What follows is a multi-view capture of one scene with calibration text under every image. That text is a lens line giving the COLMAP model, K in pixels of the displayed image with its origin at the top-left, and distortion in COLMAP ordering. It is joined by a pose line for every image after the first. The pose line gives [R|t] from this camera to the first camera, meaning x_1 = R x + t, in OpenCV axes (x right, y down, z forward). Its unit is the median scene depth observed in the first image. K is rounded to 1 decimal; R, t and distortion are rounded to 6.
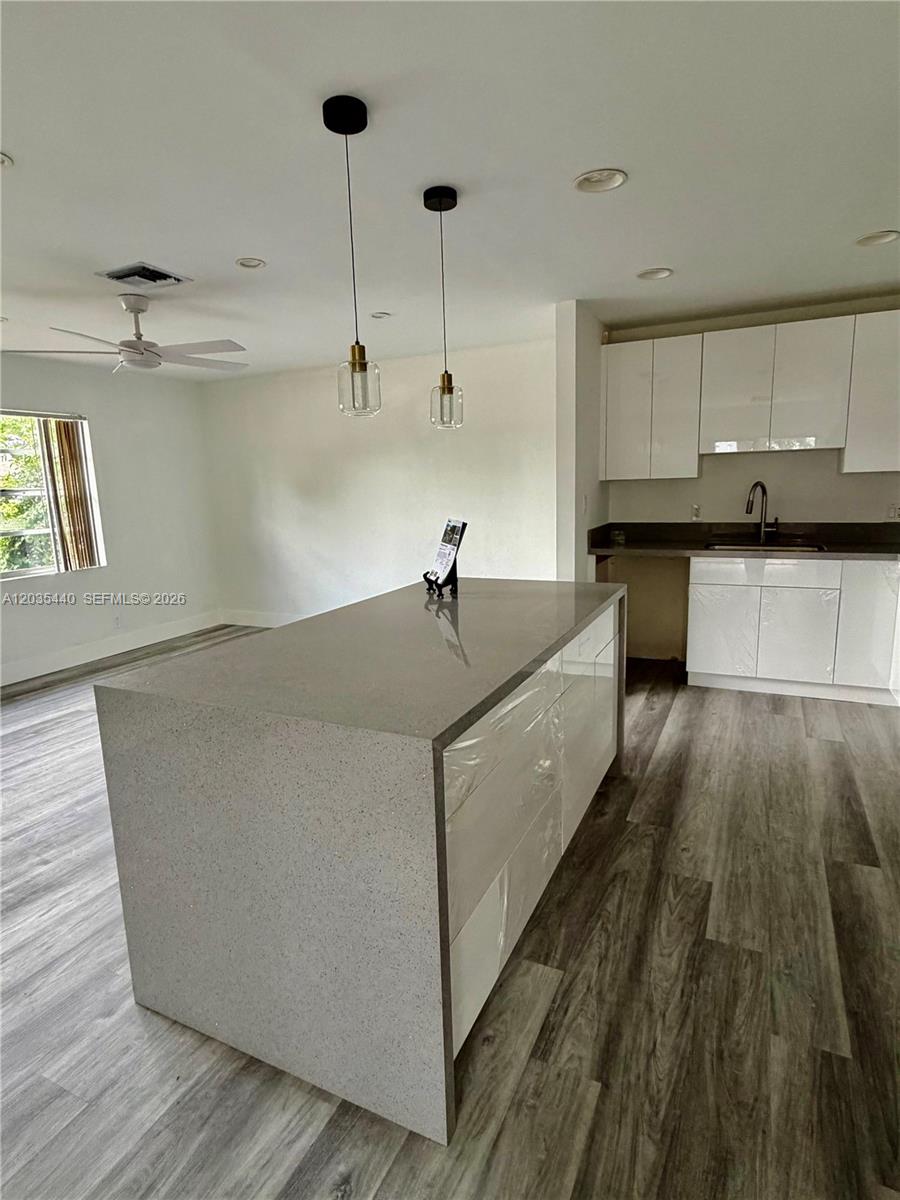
lens RADIAL K [[645.9, 0, 446.6], [0, 645.9, 596.8], [0, 0, 1]] dist [-0.001386, 0.000949]
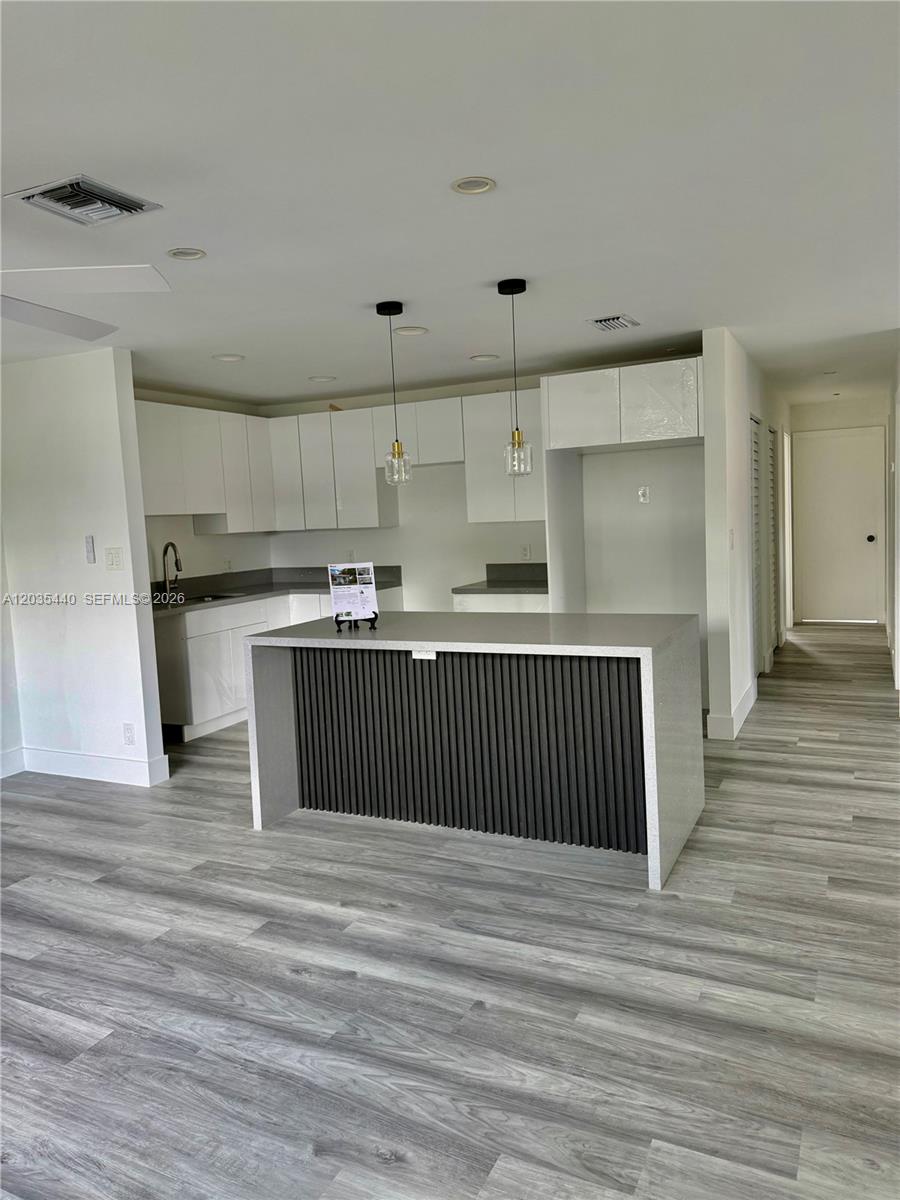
lens RADIAL K [[841.8, 0, 447.3], [0, 841.8, 588.7], [0, 0, 1]] dist [0.054956, -0.073510]
pose [[0.020945, -0.067926, 0.997470, -1.028531], [0.228898, 0.971515, 0.061352, -0.094372], [-0.973225, 0.227034, 0.035897, 0.564499]]
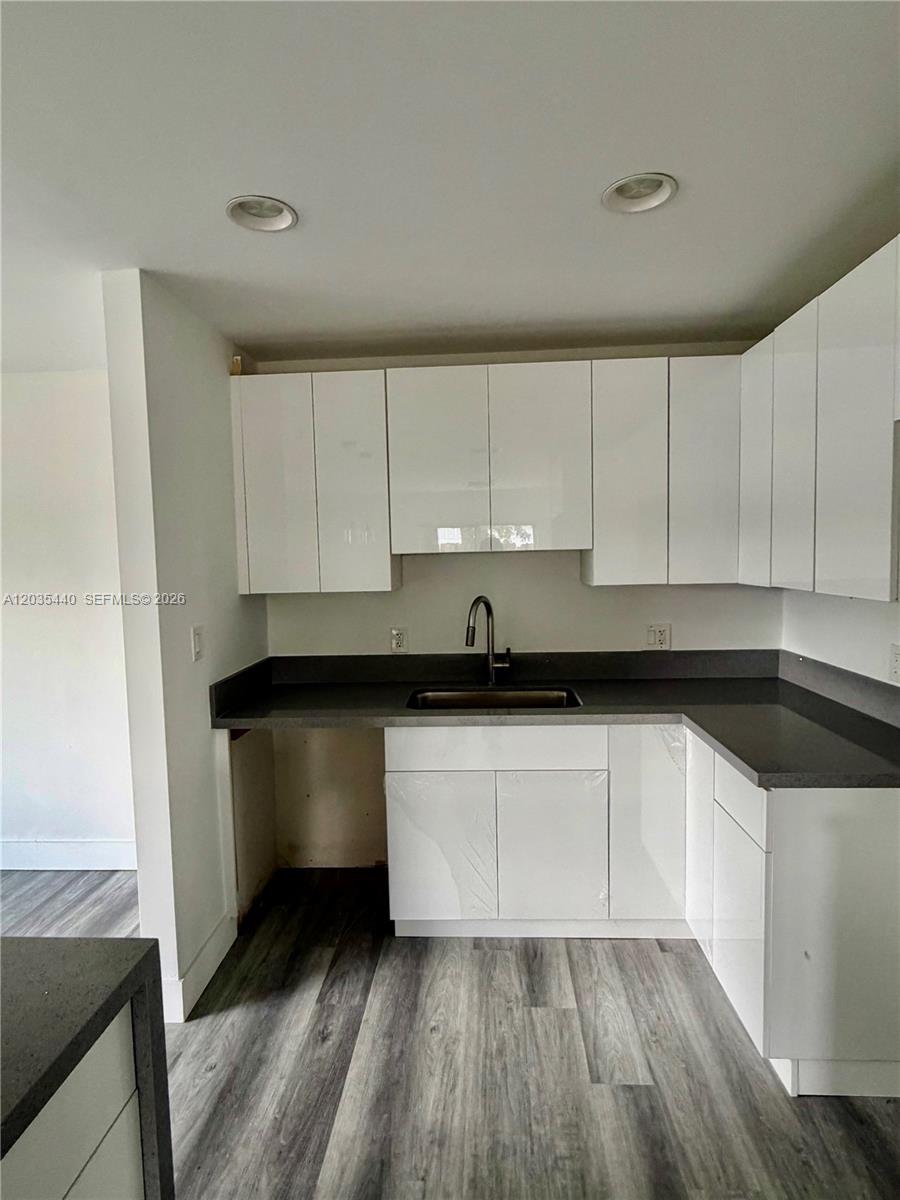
lens RADIAL K [[645.9, 0, 449.6], [0, 645.9, 597.5], [0, 0, 1]] dist [-0.001386, 0.000949]
pose [[0.924501, -0.014932, 0.380887, 0.223303], [0.061634, 0.991939, -0.110713, -0.117398], [-0.376164, 0.125830, 0.917969, 0.447910]]
